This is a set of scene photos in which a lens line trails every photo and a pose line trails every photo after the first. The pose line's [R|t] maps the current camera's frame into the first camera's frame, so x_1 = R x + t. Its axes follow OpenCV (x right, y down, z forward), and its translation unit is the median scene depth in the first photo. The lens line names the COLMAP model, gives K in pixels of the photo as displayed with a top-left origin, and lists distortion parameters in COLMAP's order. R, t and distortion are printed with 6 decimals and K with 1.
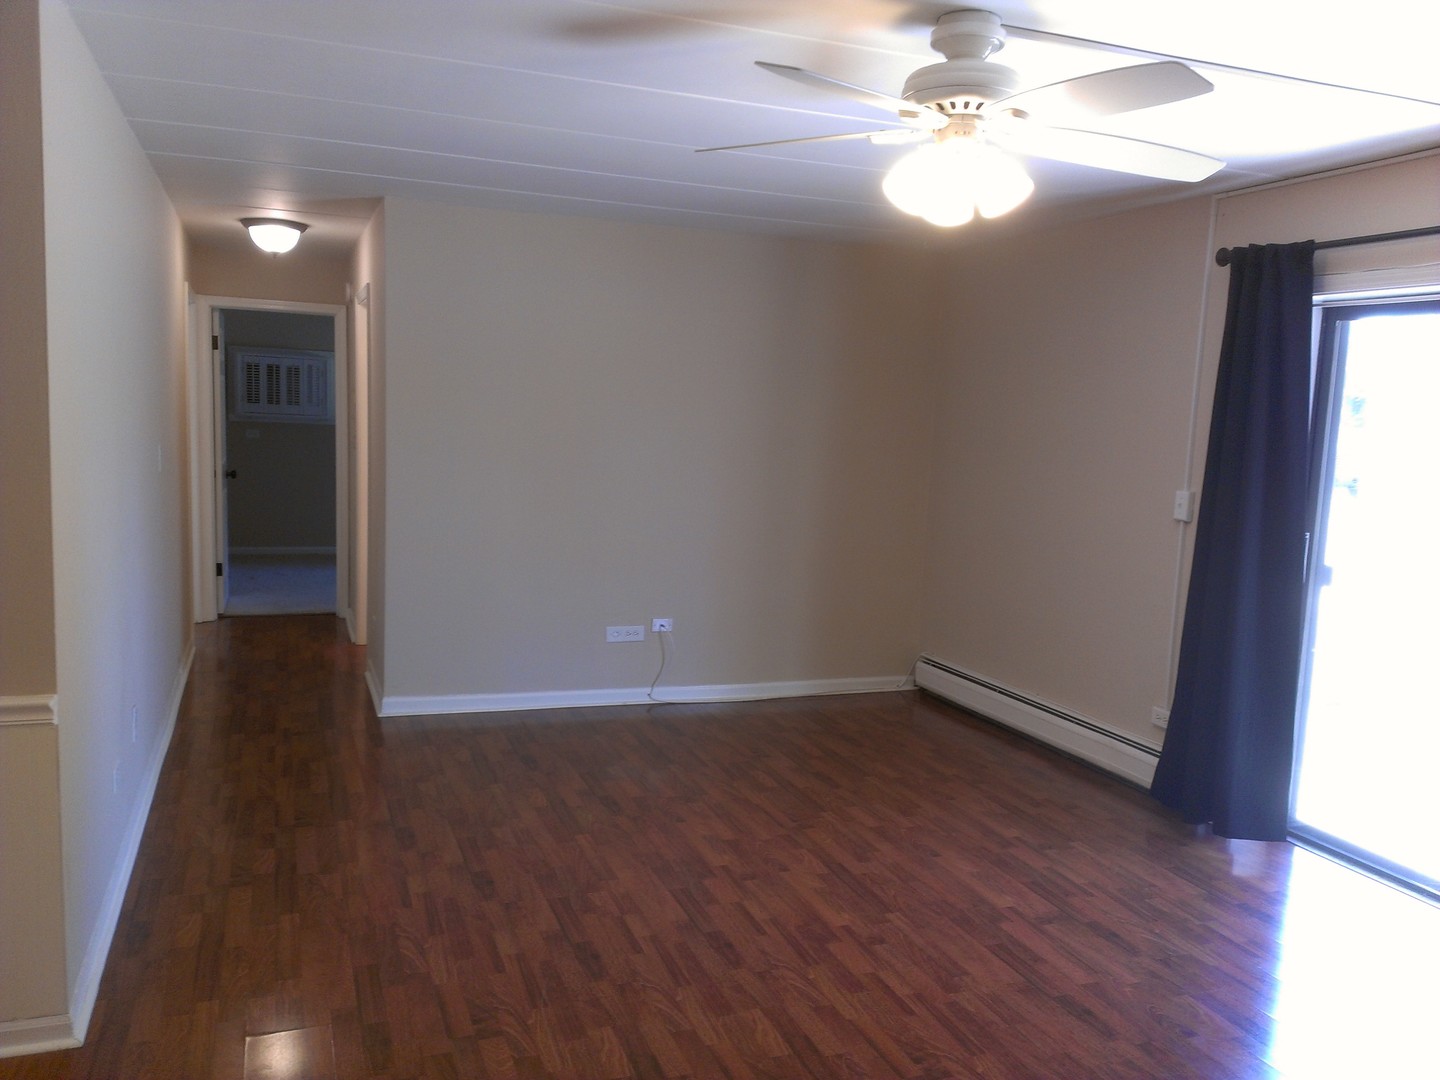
lens RADIAL K [[1169.2, 0, 720.0], [0, 1169.2, 540.0], [0, 0, 1]] dist [0.078011, -0.009812]
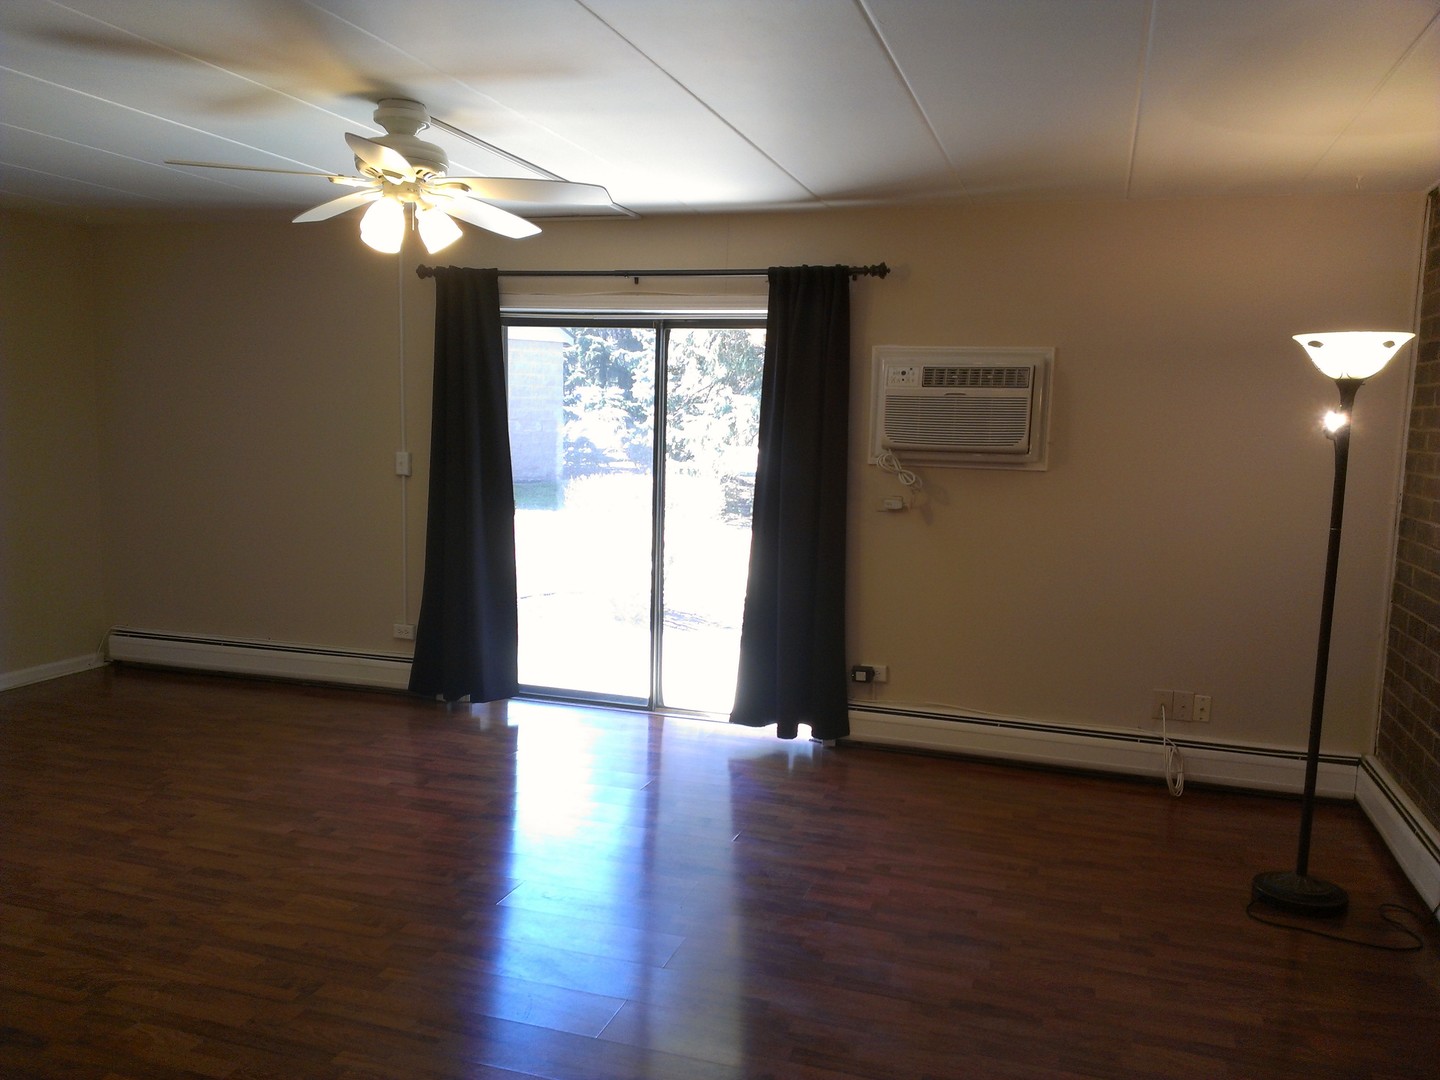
lens RADIAL K [[1169.2, 0, 720.0], [0, 1169.2, 540.0], [0, 0, 1]] dist [0.078011, -0.009812]
pose [[0.638601, -0.108774, 0.761812, -0.426909], [0.084160, 0.993894, 0.071363, -0.010409], [-0.764922, 0.018542, 0.643855, -0.086559]]
